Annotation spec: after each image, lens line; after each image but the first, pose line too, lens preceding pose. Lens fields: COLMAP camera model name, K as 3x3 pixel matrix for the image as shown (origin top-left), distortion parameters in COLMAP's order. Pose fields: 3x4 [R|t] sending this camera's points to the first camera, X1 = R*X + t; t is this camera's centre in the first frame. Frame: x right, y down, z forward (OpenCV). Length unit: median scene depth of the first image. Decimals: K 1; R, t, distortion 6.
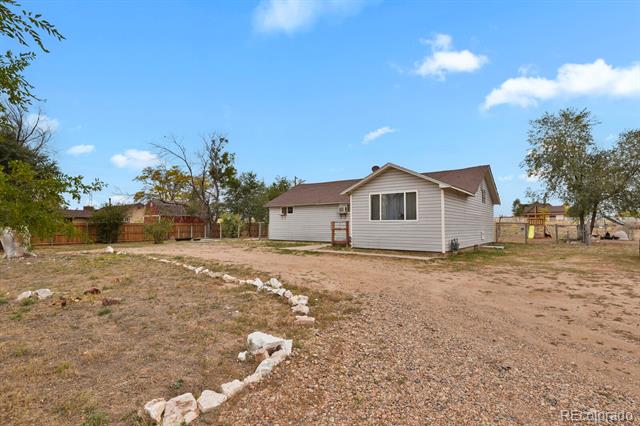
lens RADIAL K [[327.6, 0, 320.2], [0, 327.6, 214.2], [0, 0, 1]] dist [-0.005085, -0.000877]
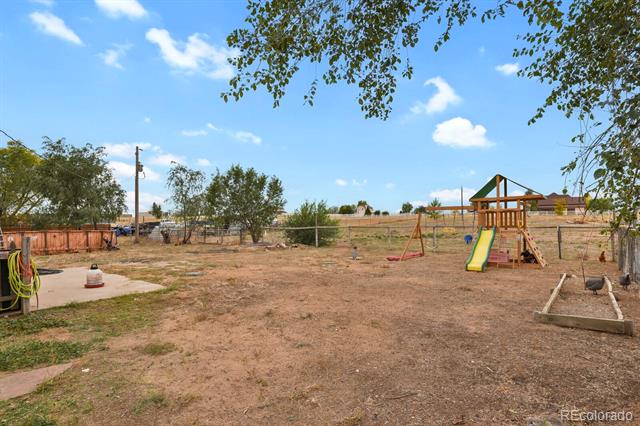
lens RADIAL K [[327.6, 0, 320.4], [0, 327.6, 214.6], [0, 0, 1]] dist [-0.005085, -0.000877]
pose [[0.999002, 0.004966, -0.044393, 0.223947], [-0.003897, 0.999701, 0.024147, 0.003800], [0.044500, -0.023950, 0.998722, 0.291268]]
